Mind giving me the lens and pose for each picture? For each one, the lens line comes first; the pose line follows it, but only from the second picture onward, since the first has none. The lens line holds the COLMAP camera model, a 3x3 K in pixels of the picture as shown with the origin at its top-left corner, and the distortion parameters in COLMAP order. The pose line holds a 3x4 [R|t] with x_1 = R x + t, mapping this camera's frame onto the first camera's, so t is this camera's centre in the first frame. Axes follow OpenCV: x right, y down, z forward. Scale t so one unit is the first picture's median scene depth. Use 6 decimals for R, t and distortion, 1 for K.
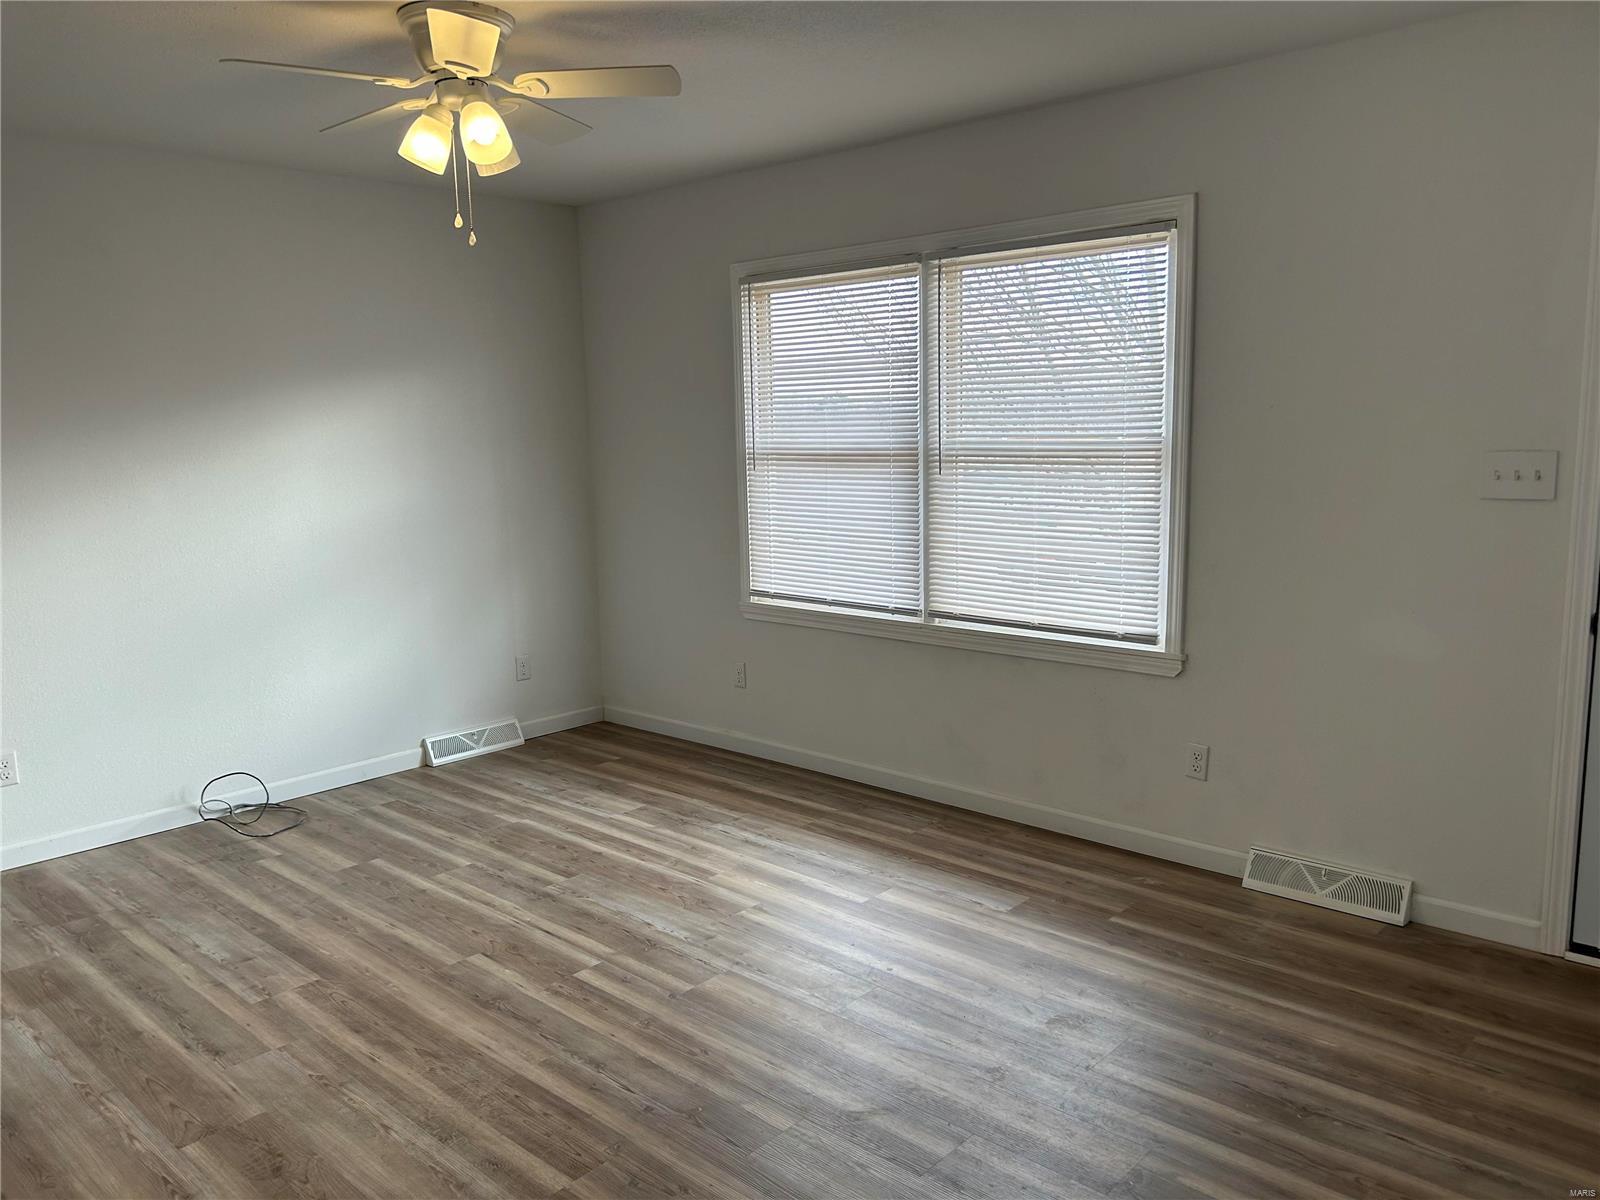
lens RADIAL K [[1201.4, 0, 792.3], [0, 1201.4, 601.5], [0, 0, 1]] dist [0.049726, -0.053147]
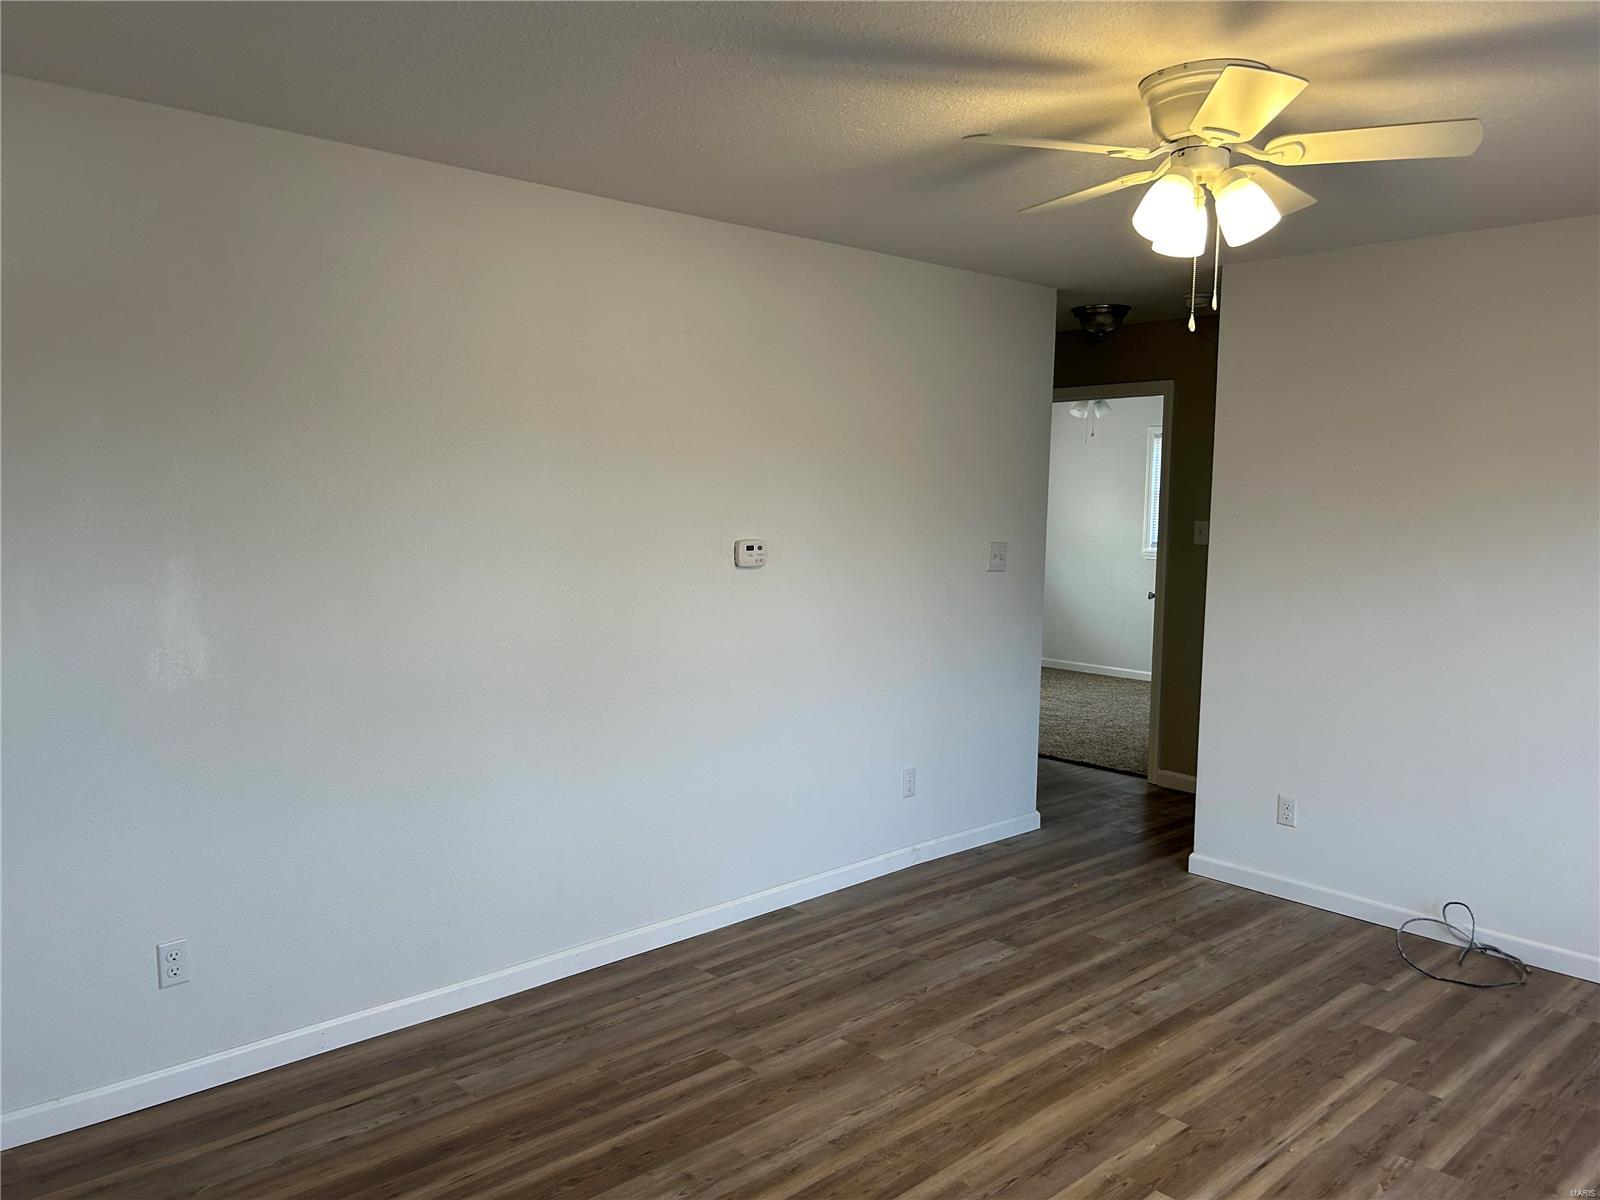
lens RADIAL K [[1201.4, 0, 800.7], [0, 1201.4, 603.0], [0, 0, 1]] dist [0.049726, -0.053147]
pose [[-0.077645, 0.111949, -0.990676, 0.540357], [-0.164133, 0.978682, 0.123458, -0.129499], [0.983378, 0.172189, -0.057616, 0.648566]]
